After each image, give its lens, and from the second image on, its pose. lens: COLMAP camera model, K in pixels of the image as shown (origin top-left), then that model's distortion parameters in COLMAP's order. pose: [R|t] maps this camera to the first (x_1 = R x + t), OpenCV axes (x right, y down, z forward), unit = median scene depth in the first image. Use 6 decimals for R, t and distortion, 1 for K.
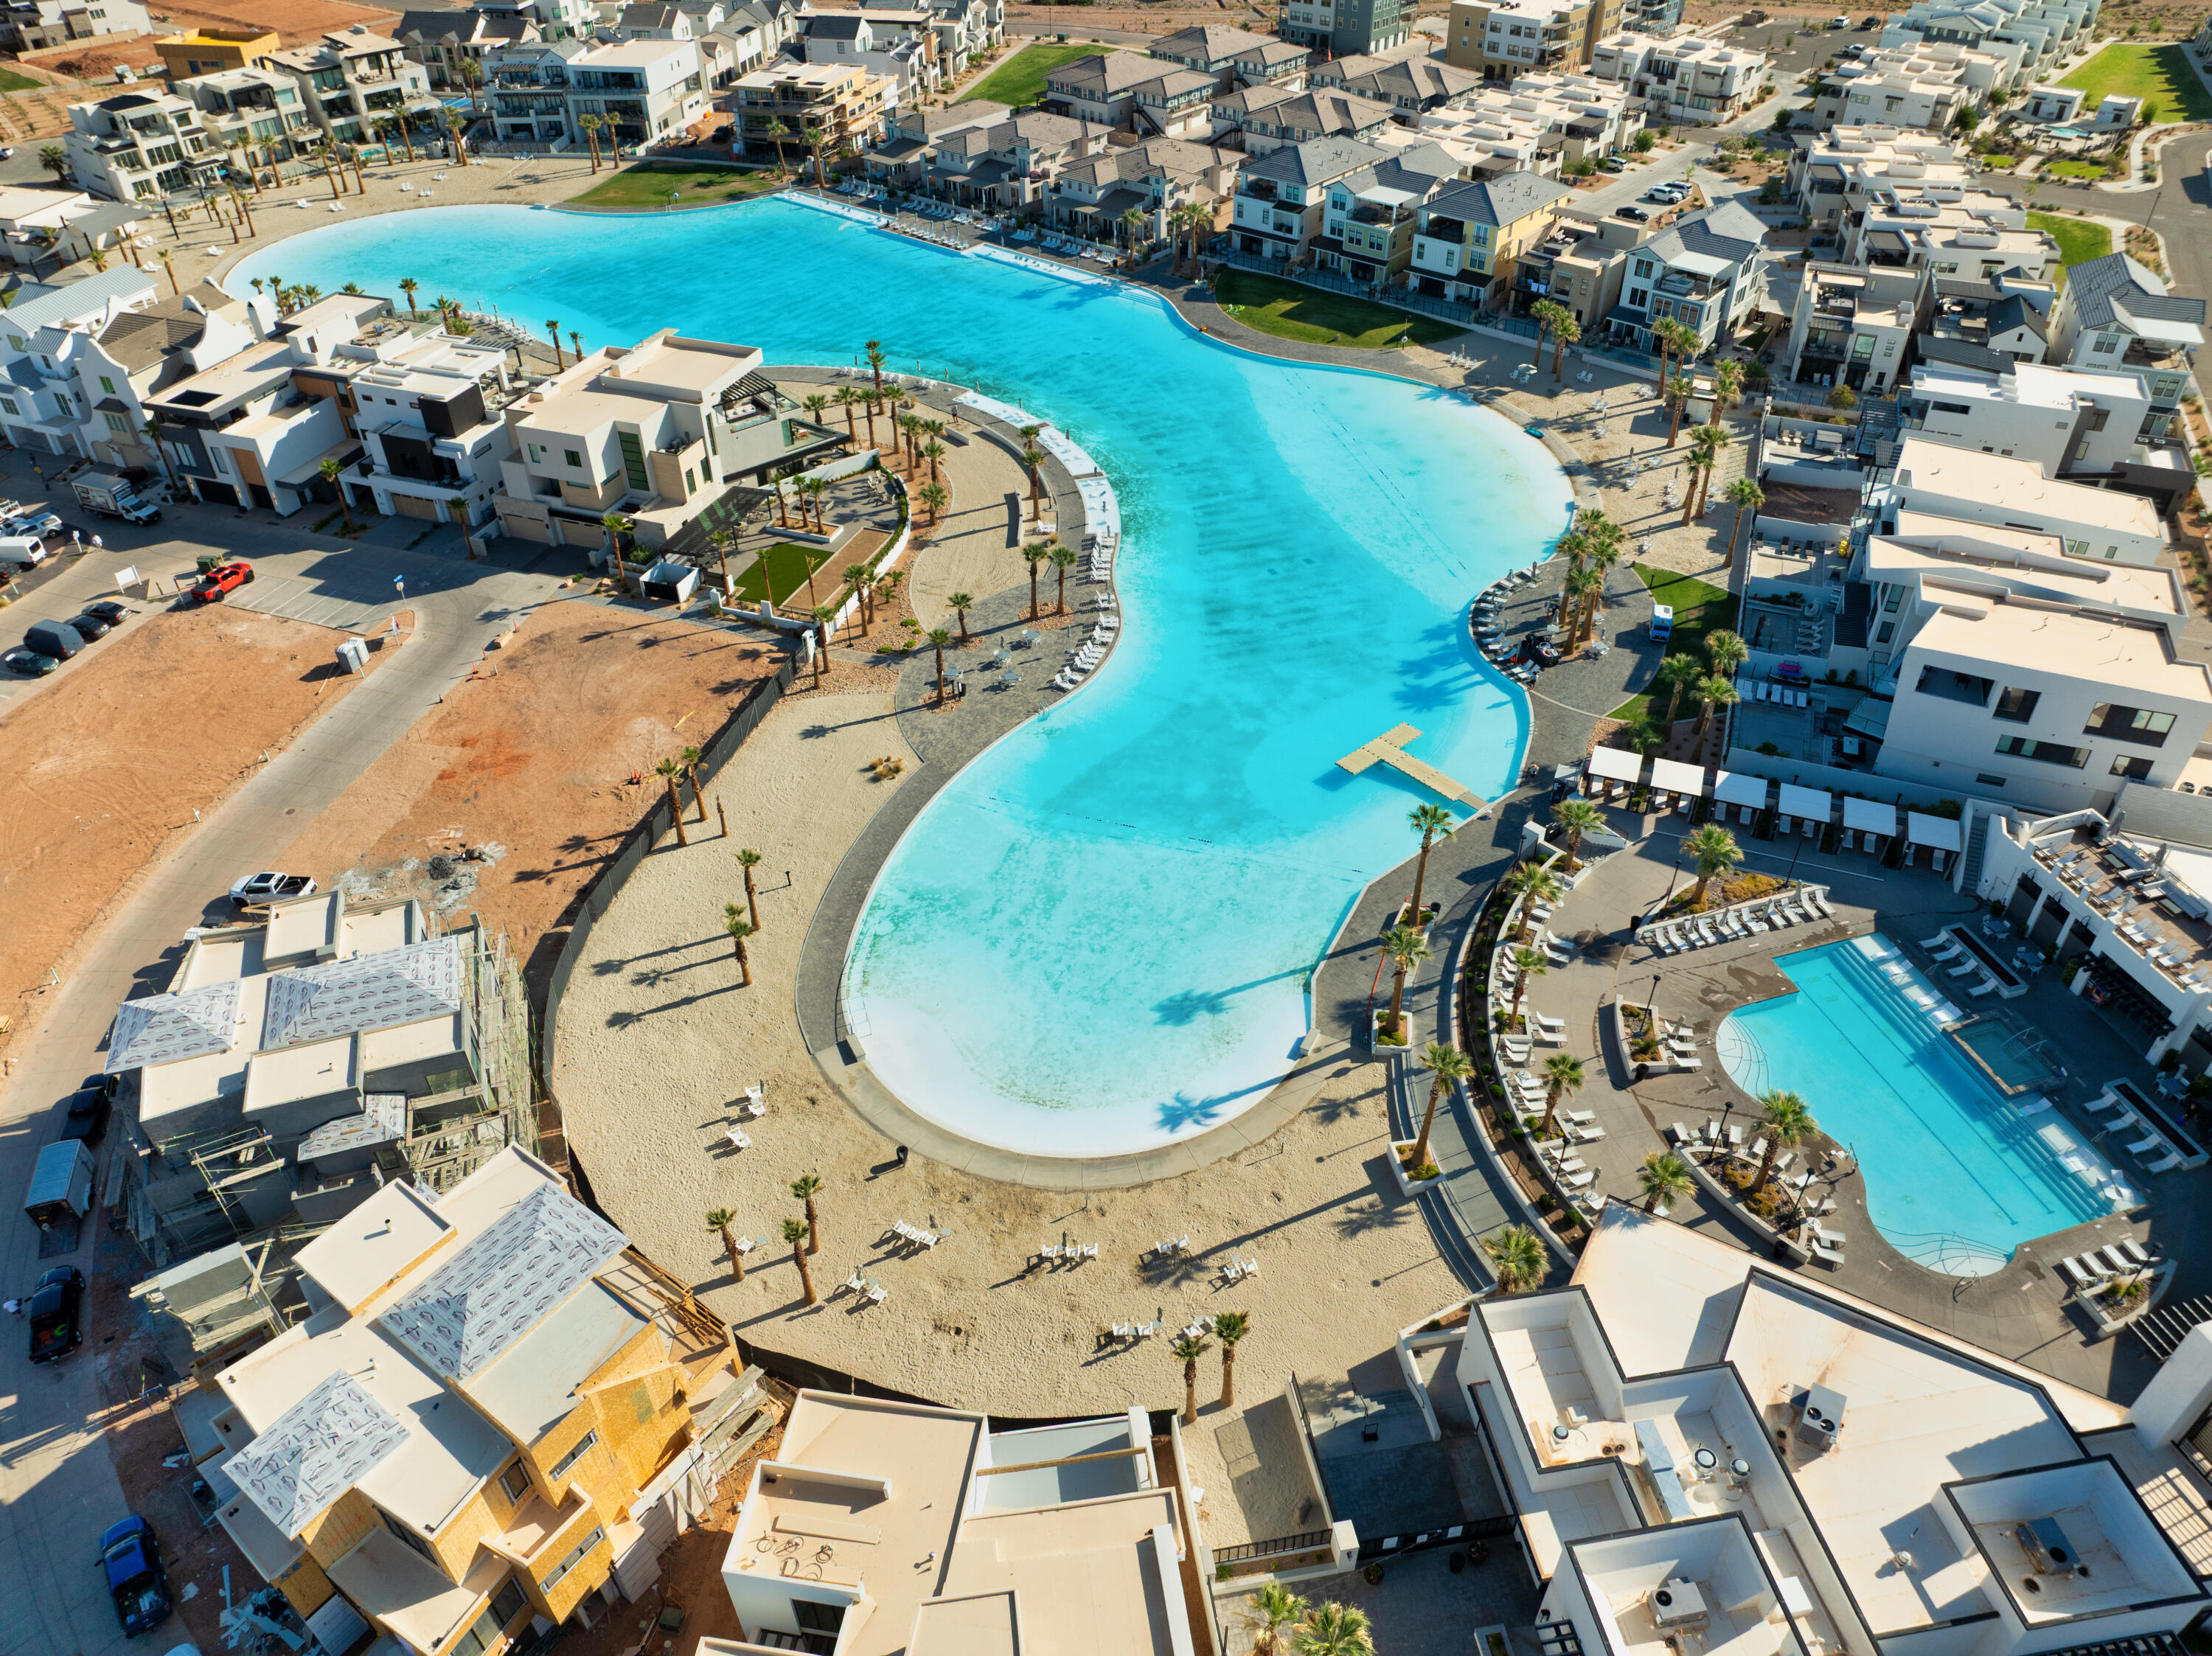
lens RADIAL K [[1568.1, 0, 1111.1], [0, 1568.1, 838.2], [0, 0, 1]] dist [-0.037900, 0.009214]
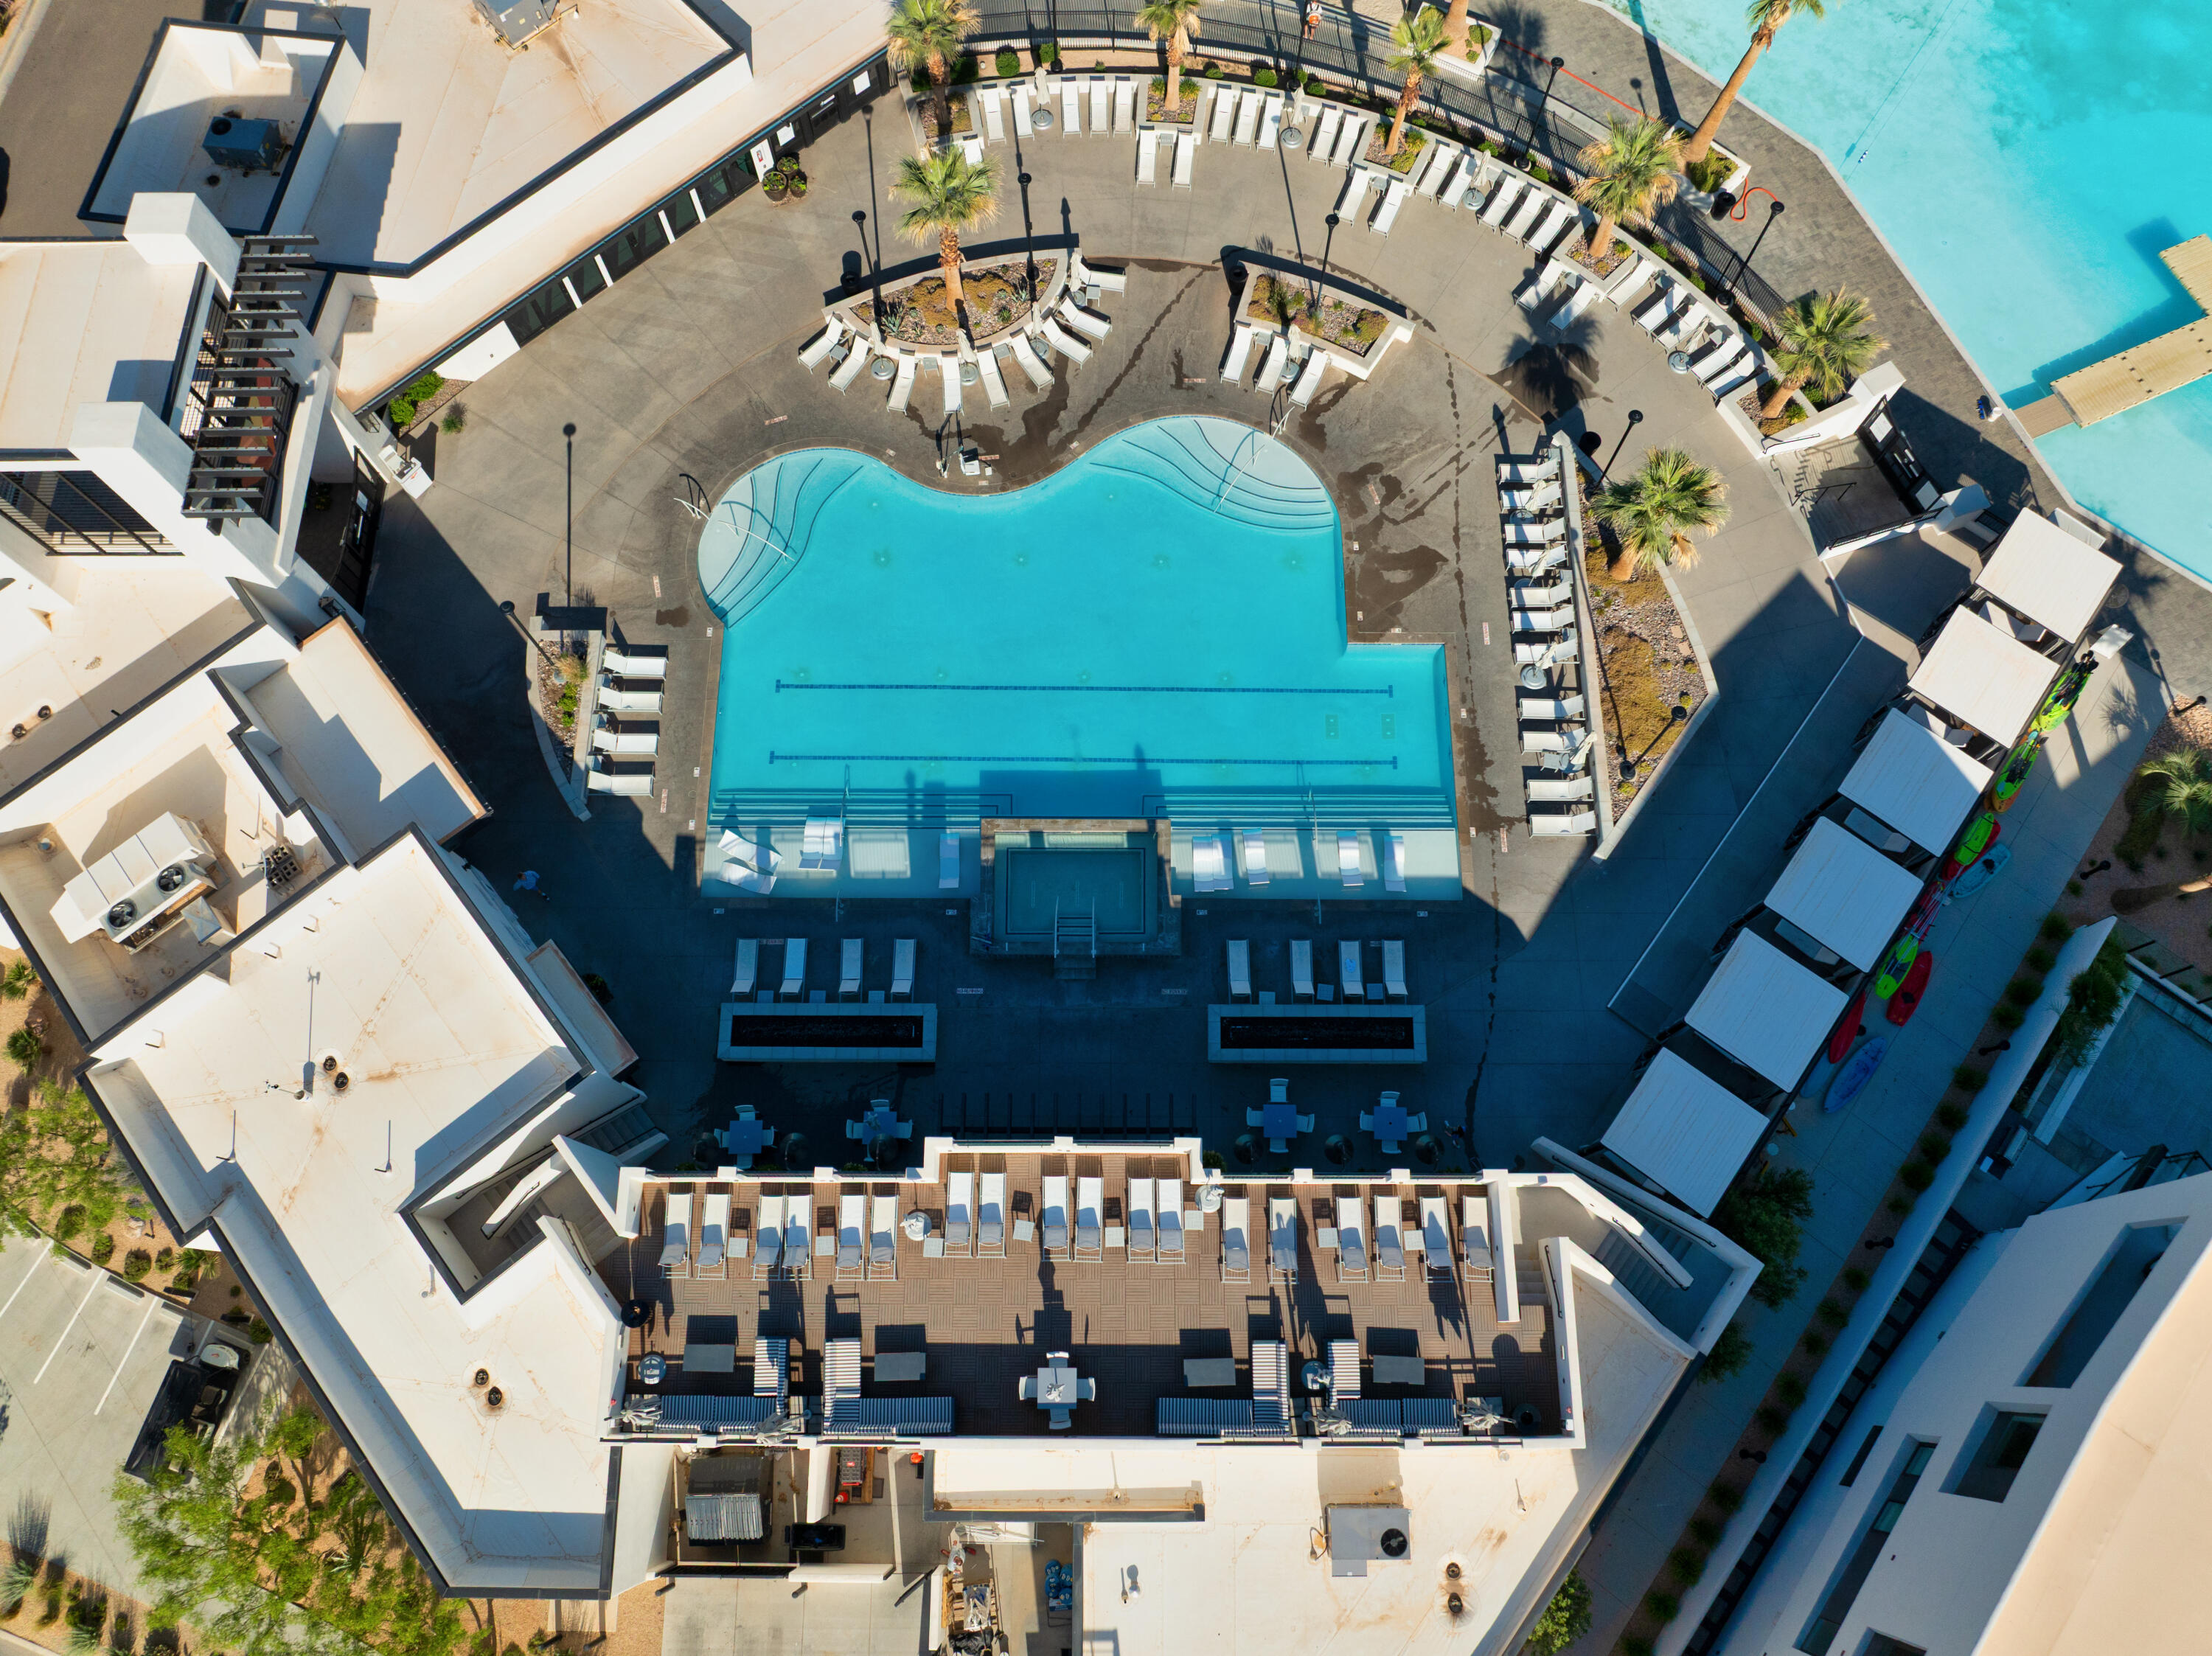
lens RADIAL K [[1568.1, 0, 1111.1], [0, 1568.1, 838.2], [0, 0, 1]] dist [-0.037900, 0.009214]
pose [[-0.298479, 0.907931, -0.294232, 0.658814], [-0.598835, 0.061897, 0.798477, -0.253462], [0.743174, 0.414525, 0.525225, 0.686140]]
